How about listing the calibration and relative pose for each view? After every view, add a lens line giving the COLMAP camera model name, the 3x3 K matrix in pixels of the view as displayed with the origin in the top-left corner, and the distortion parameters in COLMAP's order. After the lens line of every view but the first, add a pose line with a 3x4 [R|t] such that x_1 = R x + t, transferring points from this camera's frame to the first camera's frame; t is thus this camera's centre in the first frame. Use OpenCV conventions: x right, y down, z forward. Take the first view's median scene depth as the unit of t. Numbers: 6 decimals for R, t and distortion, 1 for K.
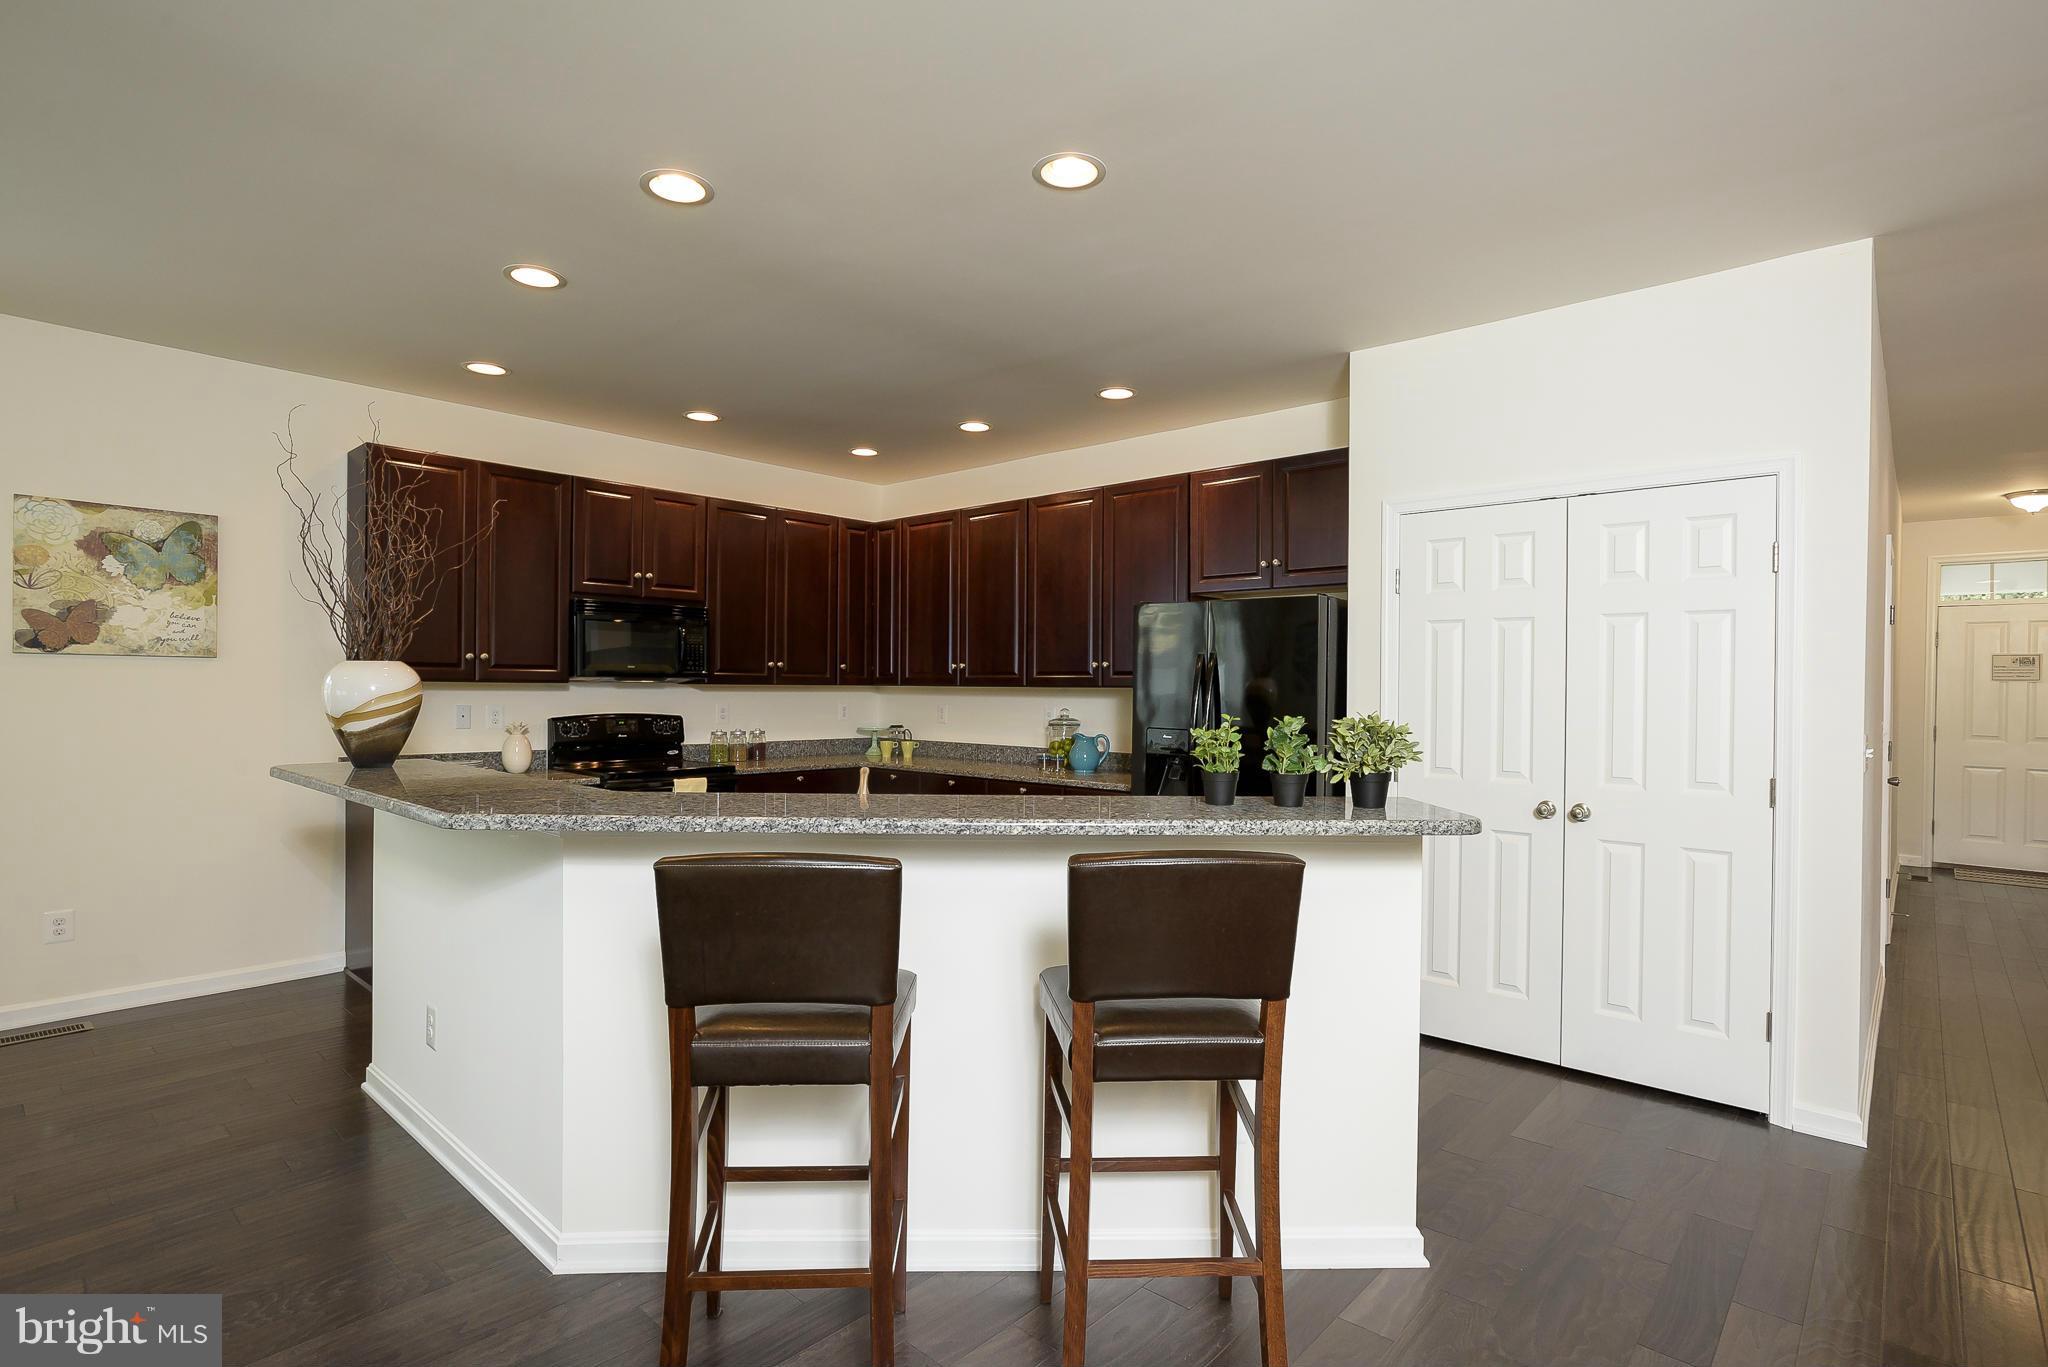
lens RADIAL K [[982.6, 0, 1025.7], [0, 982.6, 697.5], [0, 0, 1]] dist [-0.000011, 0.000256]
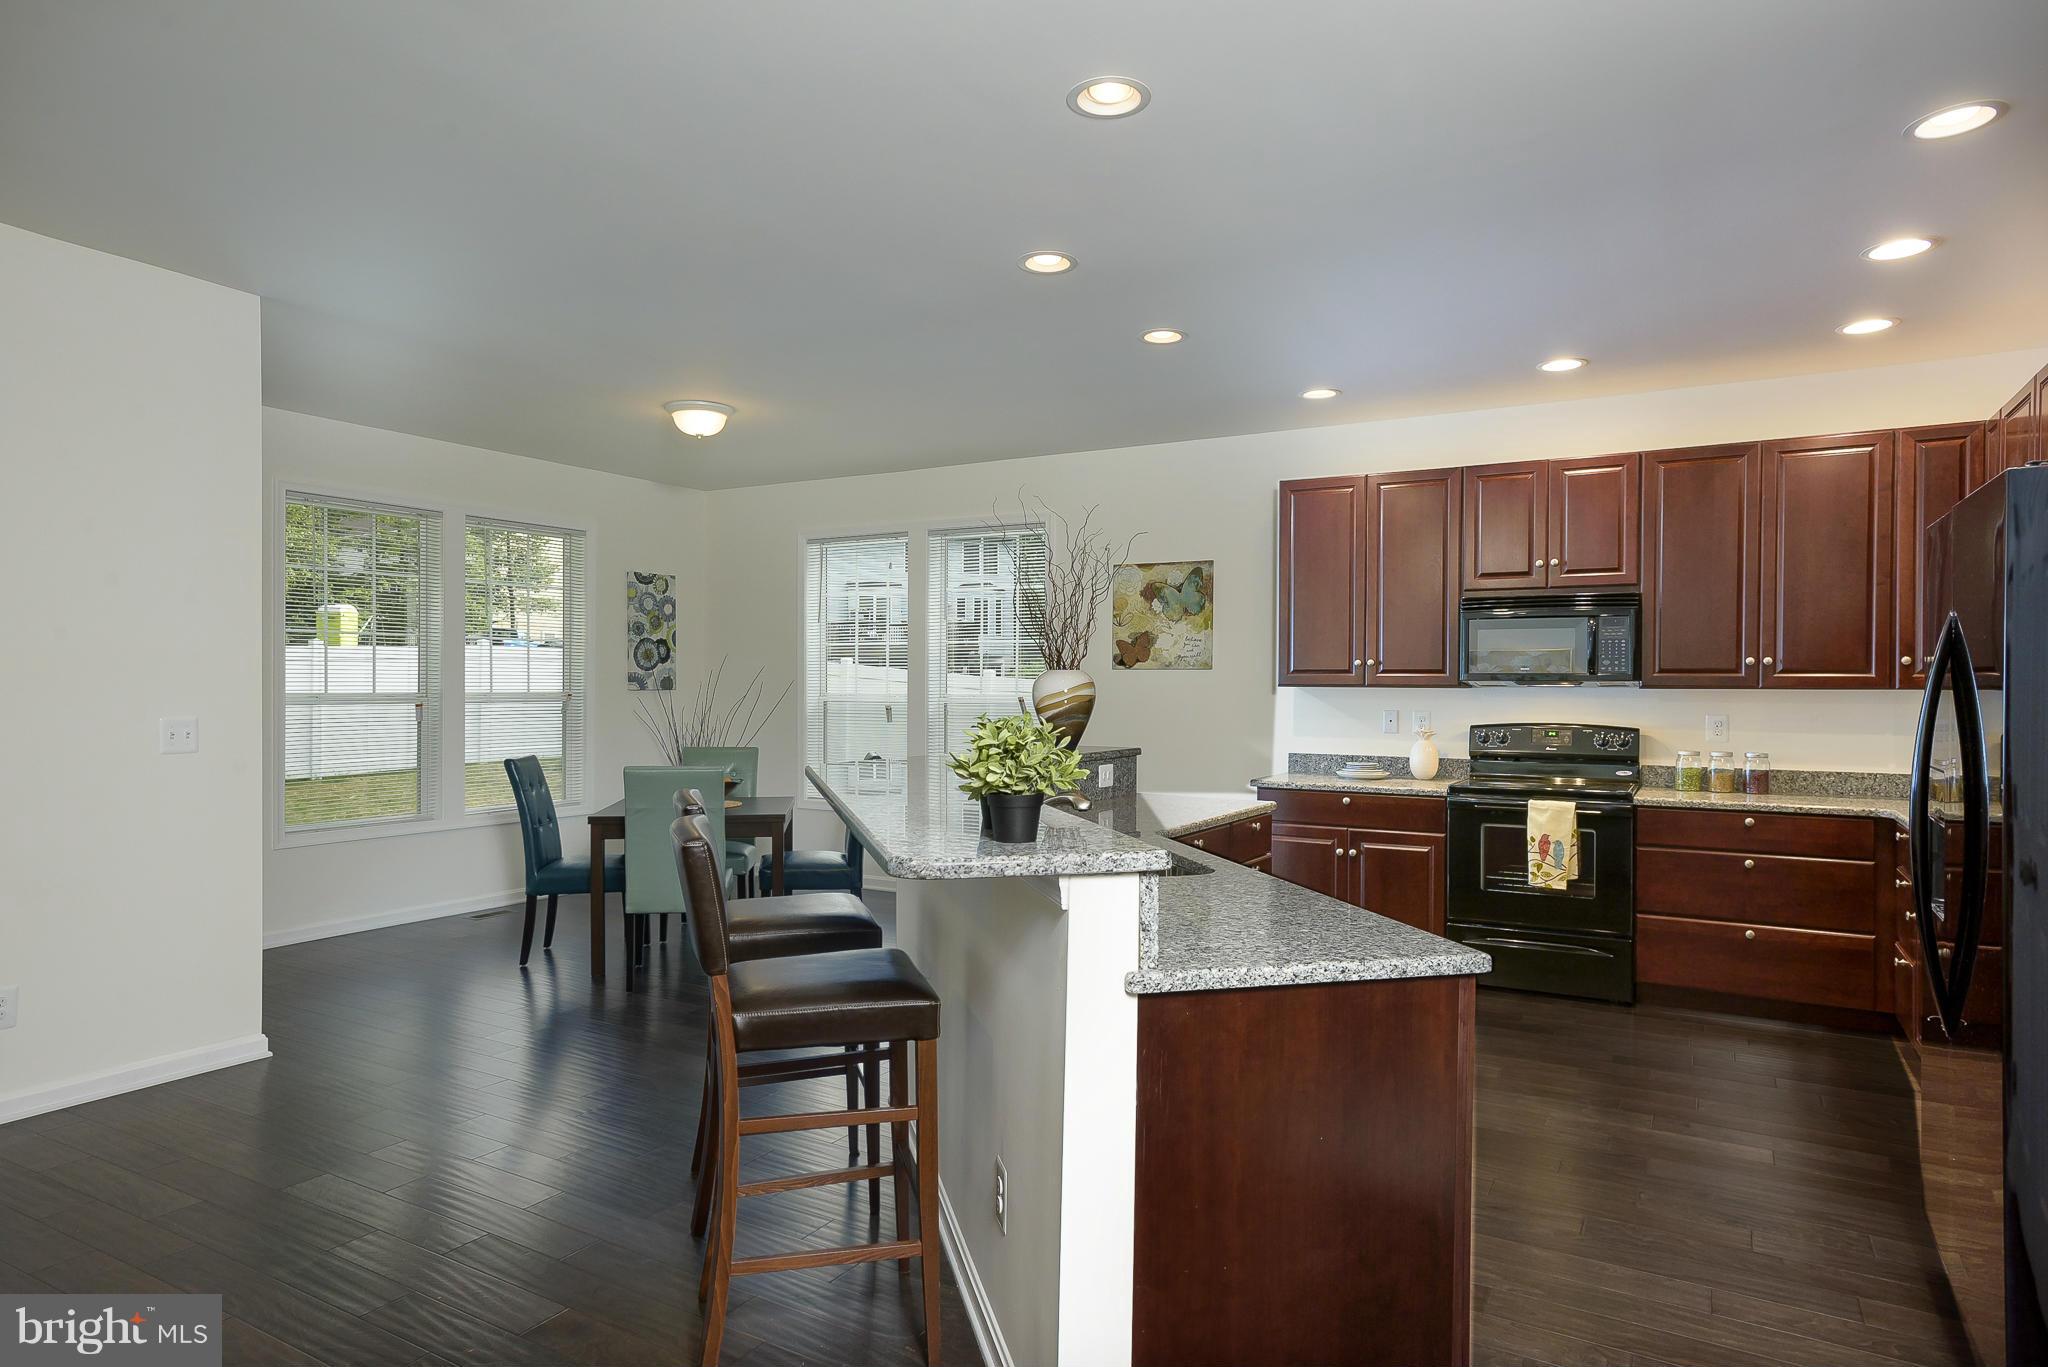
lens RADIAL K [[1206.2, 0, 1024.0], [0, 1206.2, 683.5], [0, 0, 1]] dist [-0.006661, 0.035539]
pose [[0.213167, -0.002163, -0.977013, 0.715532], [-0.007156, 0.999967, -0.003775, -0.014098], [0.976990, 0.007796, 0.213144, 0.433810]]
